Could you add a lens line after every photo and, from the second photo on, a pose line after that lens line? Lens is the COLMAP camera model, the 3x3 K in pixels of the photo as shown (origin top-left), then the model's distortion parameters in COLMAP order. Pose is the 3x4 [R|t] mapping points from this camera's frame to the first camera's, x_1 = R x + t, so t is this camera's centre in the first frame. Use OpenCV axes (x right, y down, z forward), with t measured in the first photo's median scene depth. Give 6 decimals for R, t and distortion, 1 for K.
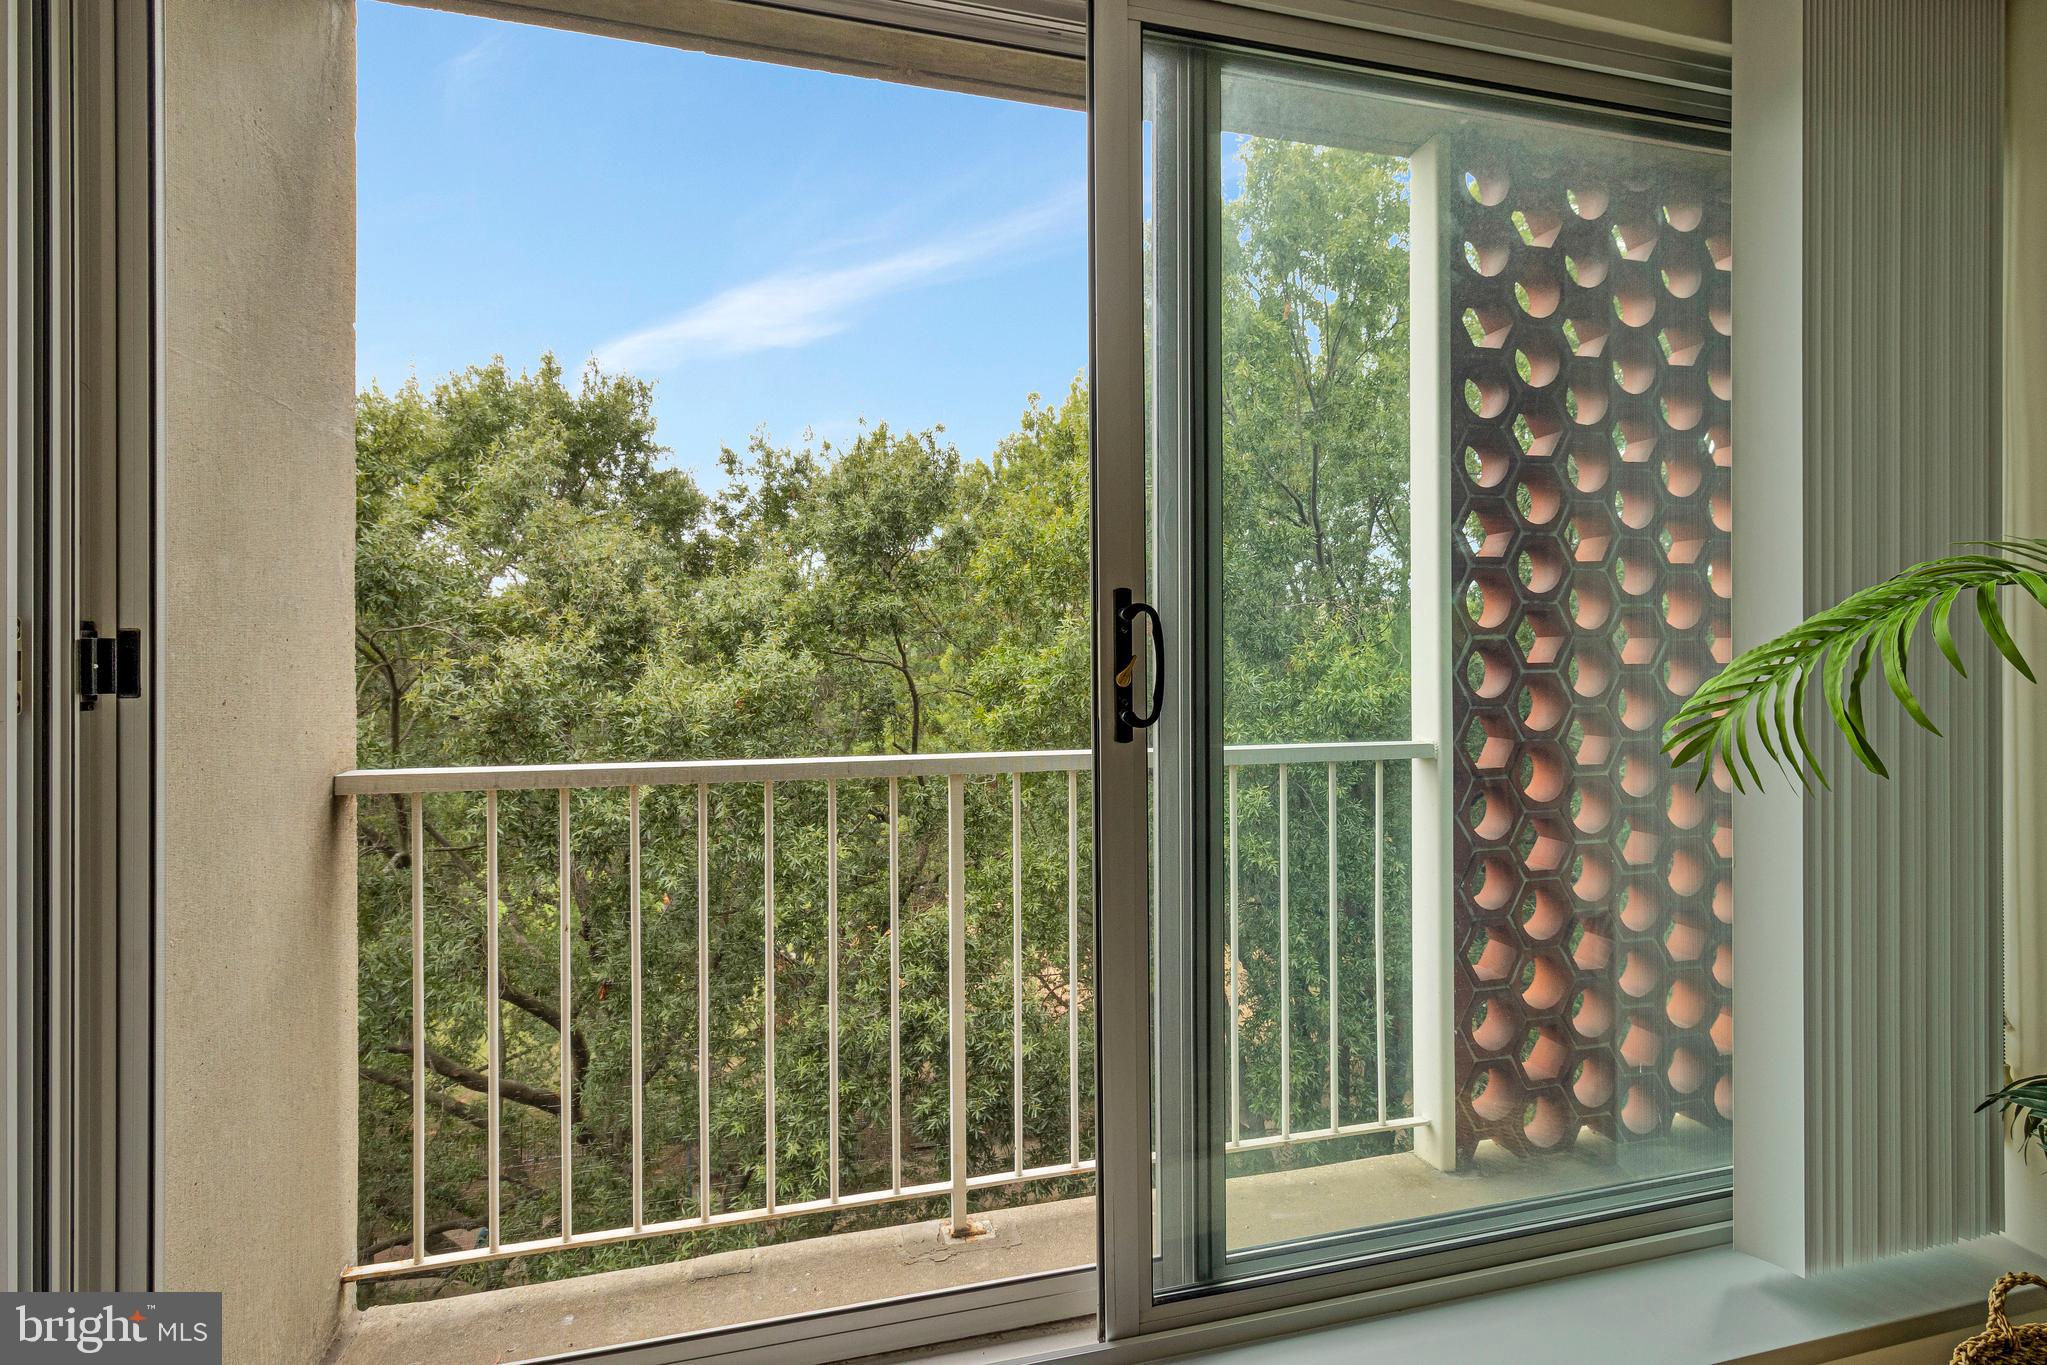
lens RADIAL K [[996.9, 0, 1023.5], [0, 996.9, 682.5], [0, 0, 1]] dist [-0.001222, -0.000042]
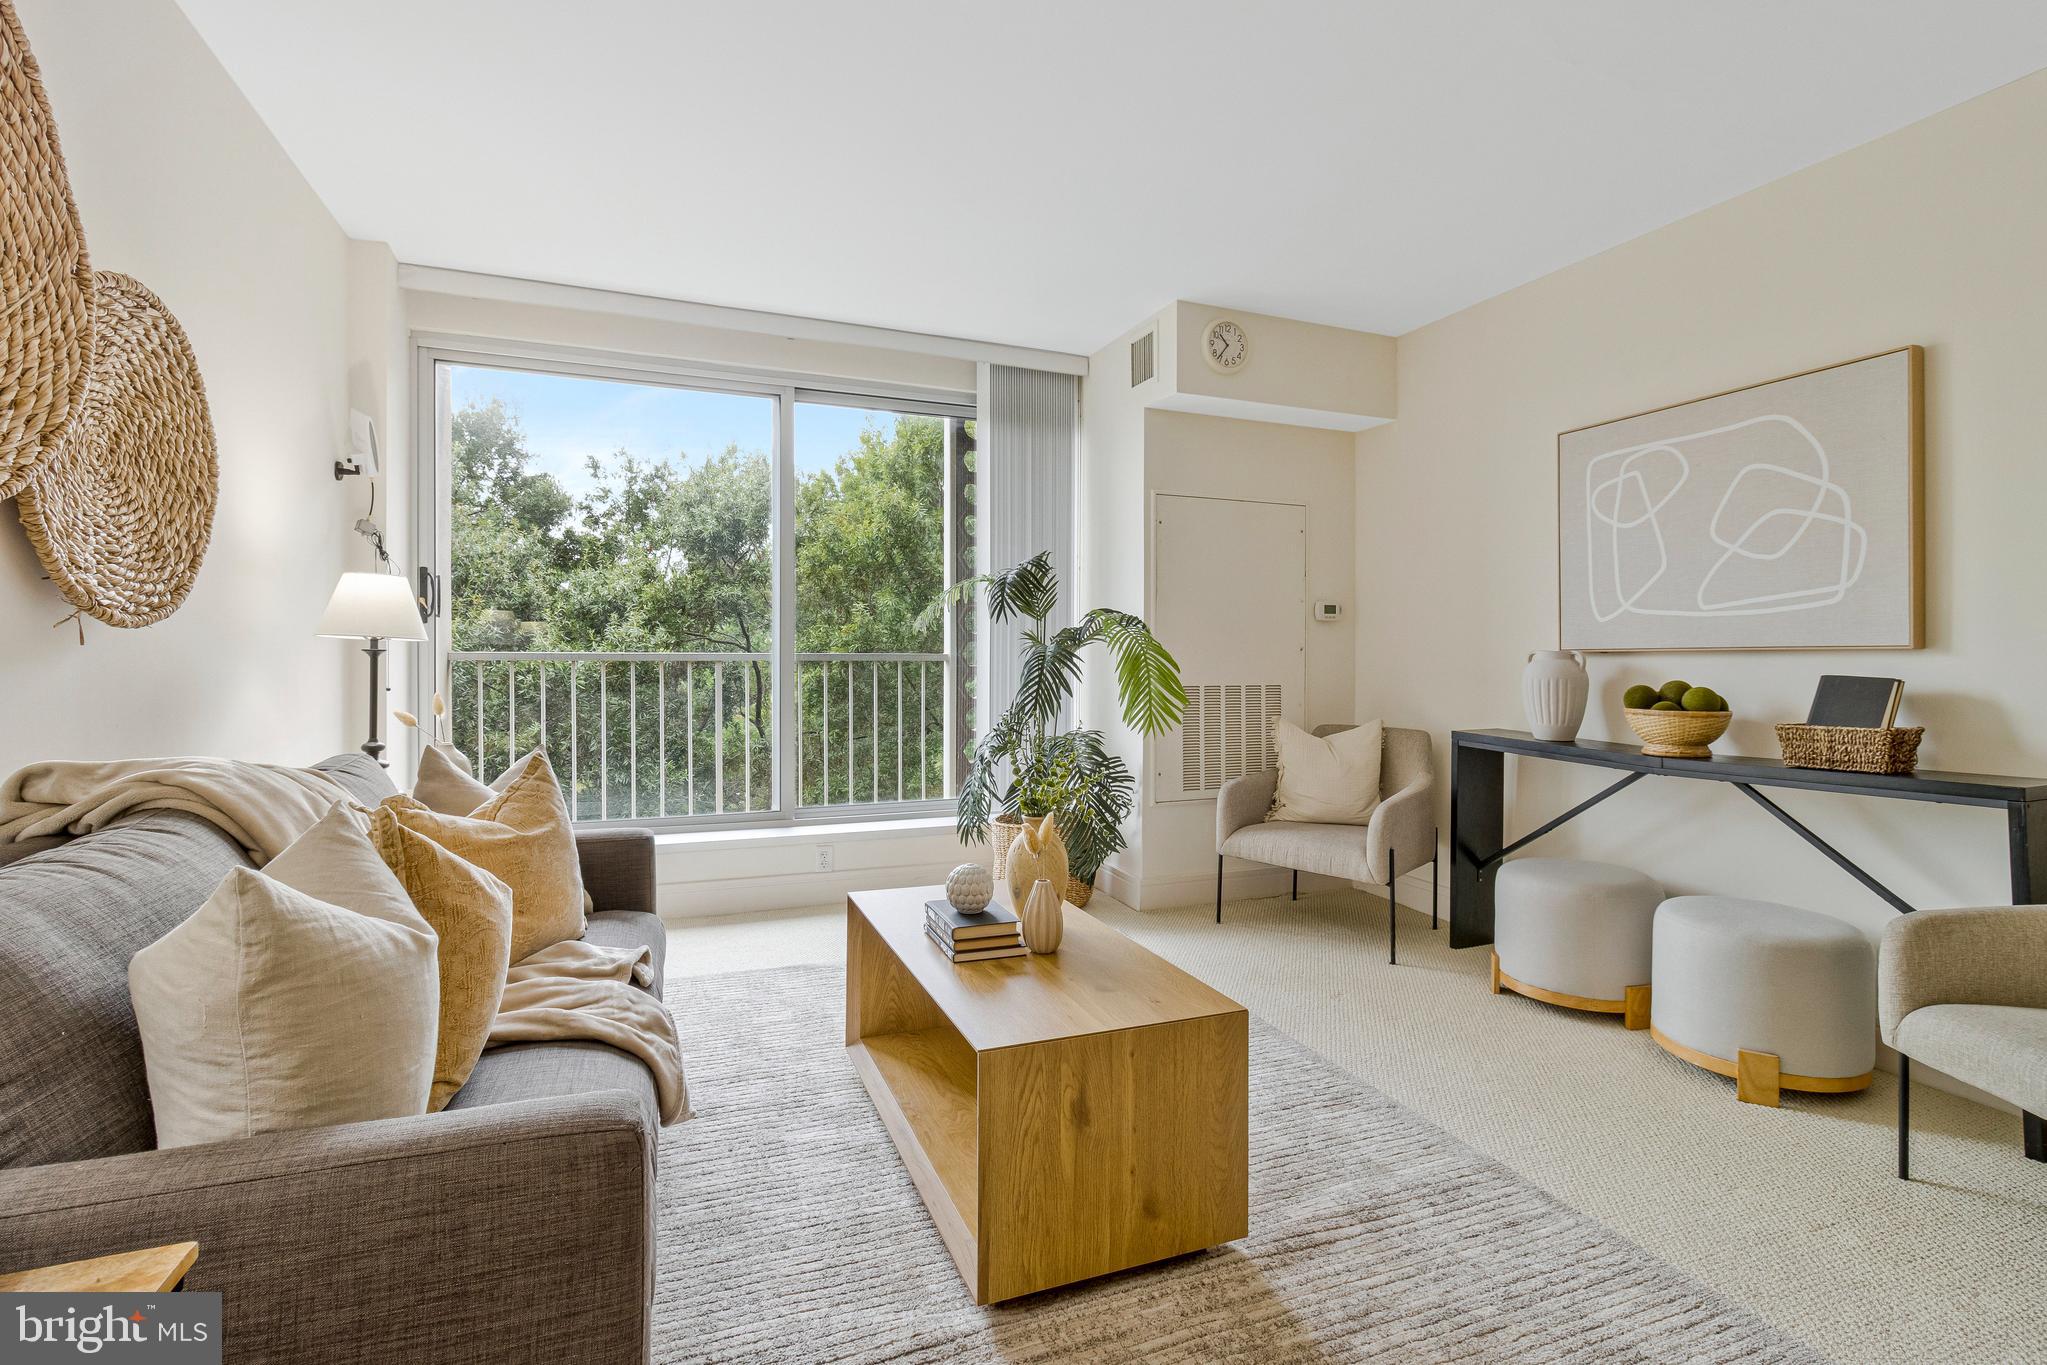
lens RADIAL K [[996.9, 0, 1023.5], [0, 996.9, 682.5], [0, 0, 1]] dist [-0.001222, -0.000042]
pose [[0.992094, 0.000695, 0.125493, 0.051717], [-0.001243, 0.999990, 0.004292, 0.019631], [-0.125489, -0.004414, 0.992085, -0.205159]]
